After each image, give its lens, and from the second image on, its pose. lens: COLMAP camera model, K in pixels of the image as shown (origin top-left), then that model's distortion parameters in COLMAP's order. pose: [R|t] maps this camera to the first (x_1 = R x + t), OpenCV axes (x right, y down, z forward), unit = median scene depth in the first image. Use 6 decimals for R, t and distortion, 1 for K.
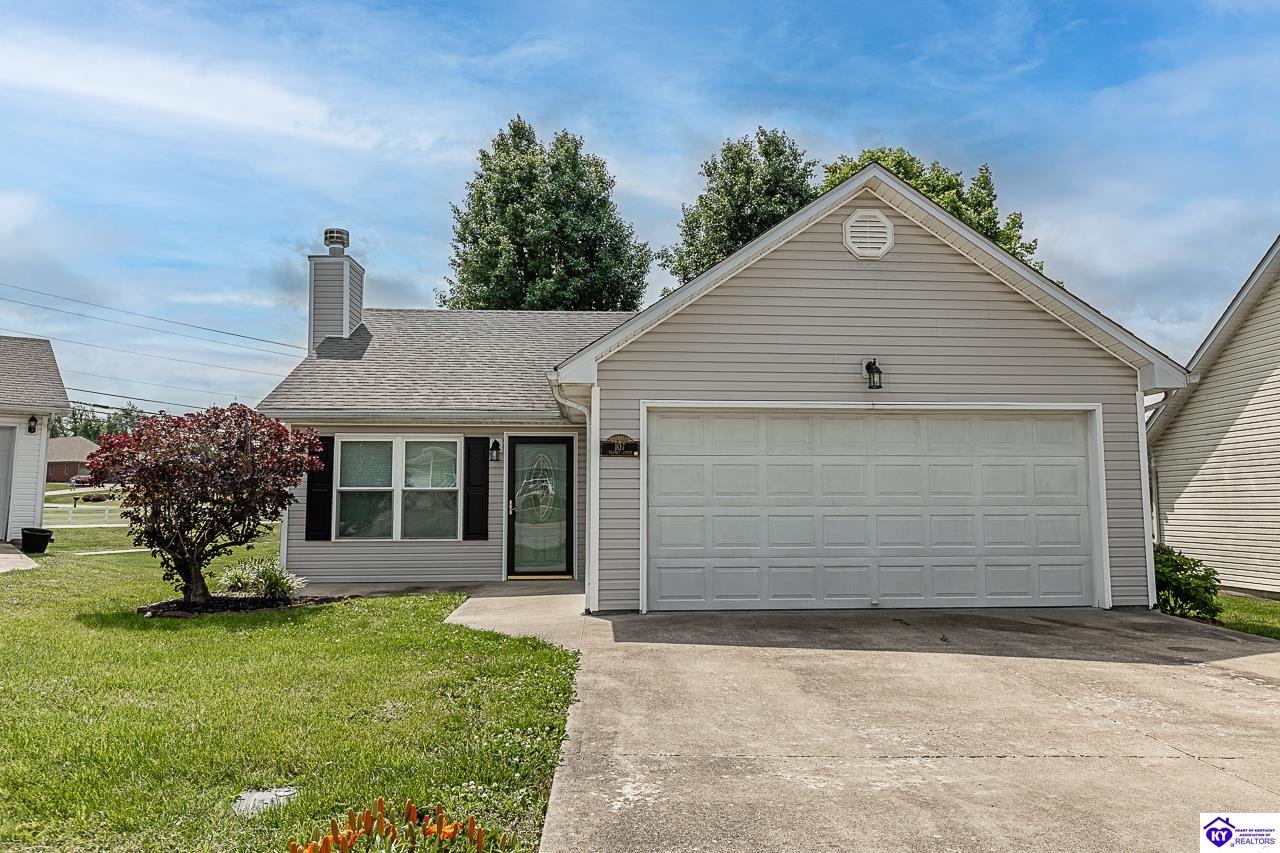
lens RADIAL K [[854.5, 0, 640.0], [0, 854.5, 426.5], [0, 0, 1]] dist [0.010567, -0.000116]
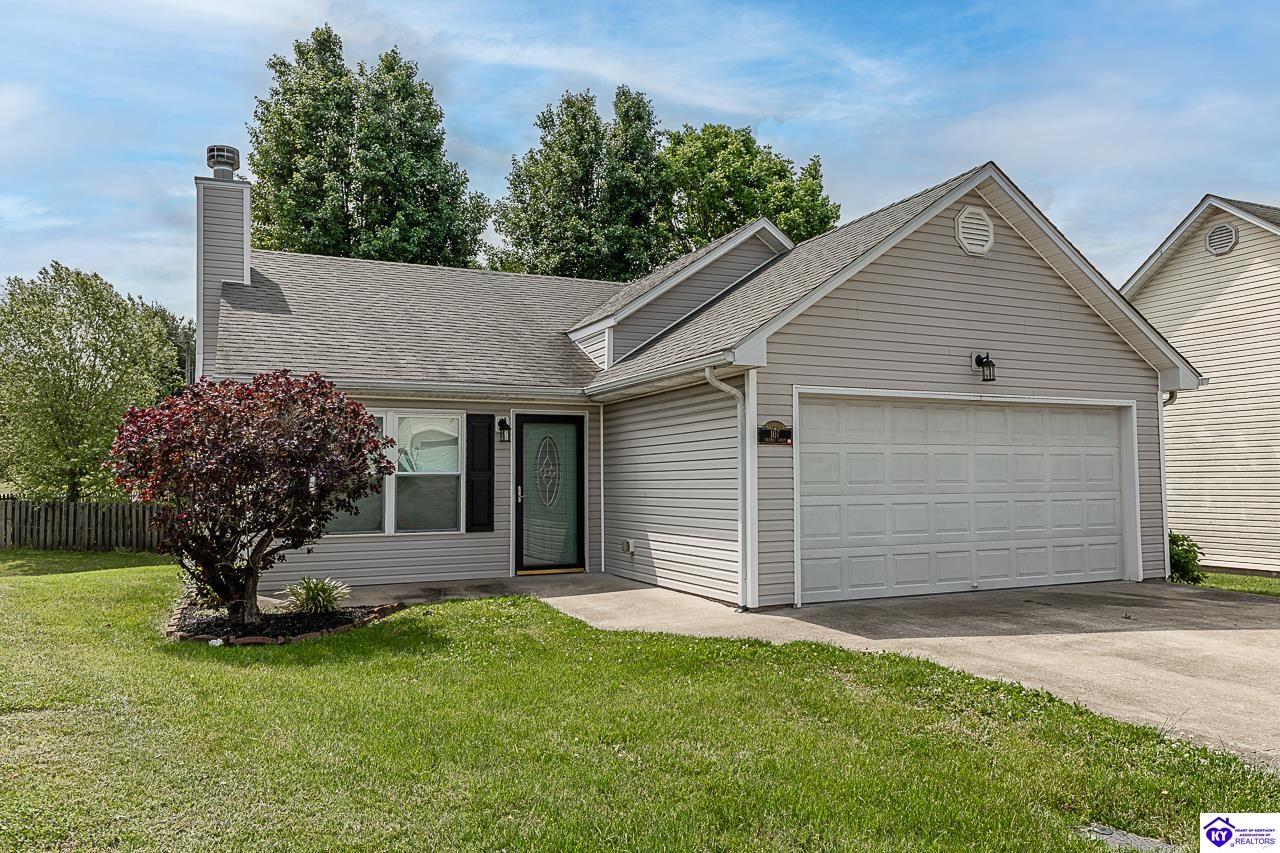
lens RADIAL K [[899.7, 0, 640.0], [0, 899.7, 426.5], [0, 0, 1]] dist [0.015539, 0.000768]
pose [[0.936447, 0.016634, 0.350414, -0.368483], [-0.028718, 0.999158, 0.029316, -0.006833], [-0.349632, -0.037516, 0.936136, 0.084094]]
